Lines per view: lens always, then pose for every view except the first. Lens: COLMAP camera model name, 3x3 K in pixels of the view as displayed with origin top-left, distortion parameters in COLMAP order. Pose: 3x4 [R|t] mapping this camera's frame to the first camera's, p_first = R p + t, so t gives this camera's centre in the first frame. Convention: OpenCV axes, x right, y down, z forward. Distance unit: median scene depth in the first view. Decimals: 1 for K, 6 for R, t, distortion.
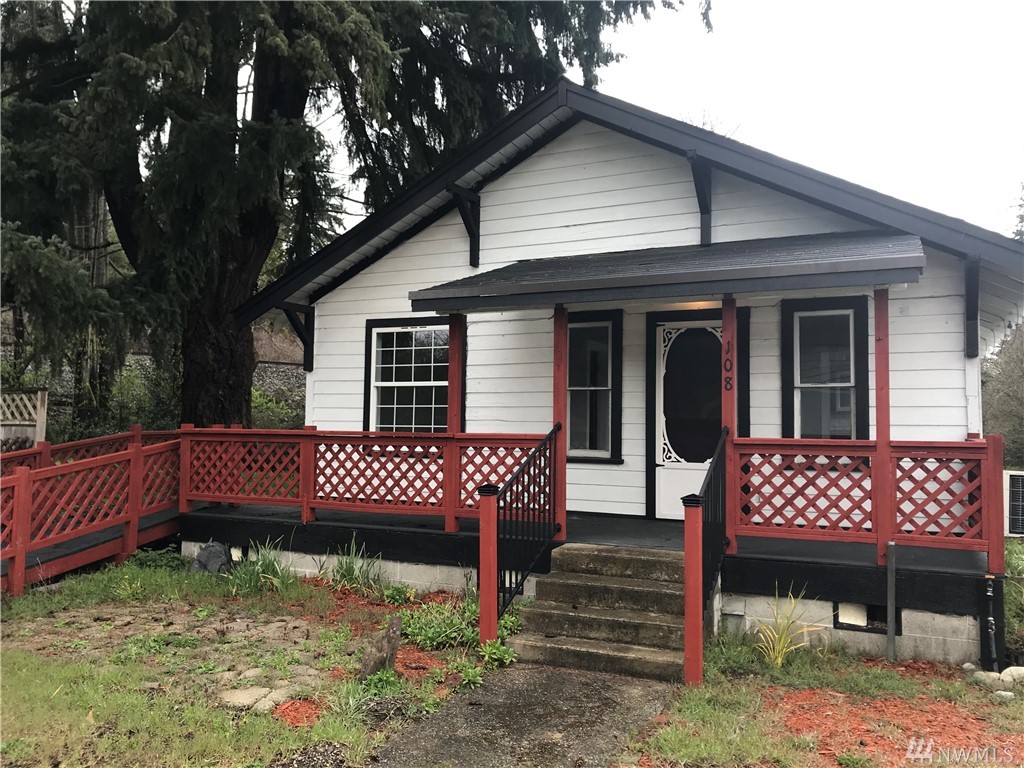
lens RADIAL K [[830.1, 0, 512.9], [0, 830.1, 383.7], [0, 0, 1]] dist [0.007547, -0.004813]
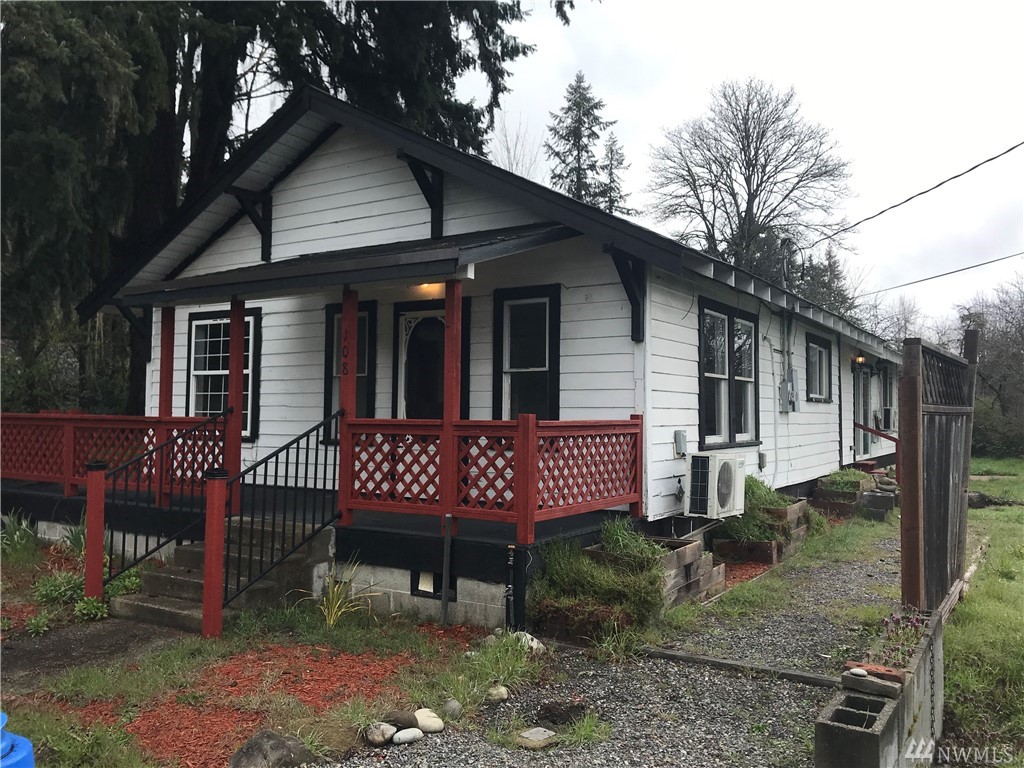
lens RADIAL K [[830.1, 0, 507.8], [0, 830.1, 381.5], [0, 0, 1]] dist [0.007547, -0.004813]
pose [[0.994403, -0.004918, -0.105543, 0.440027], [0.005661, 0.999961, 0.006745, 0.008348], [0.105506, -0.007305, 0.994392, -0.036926]]
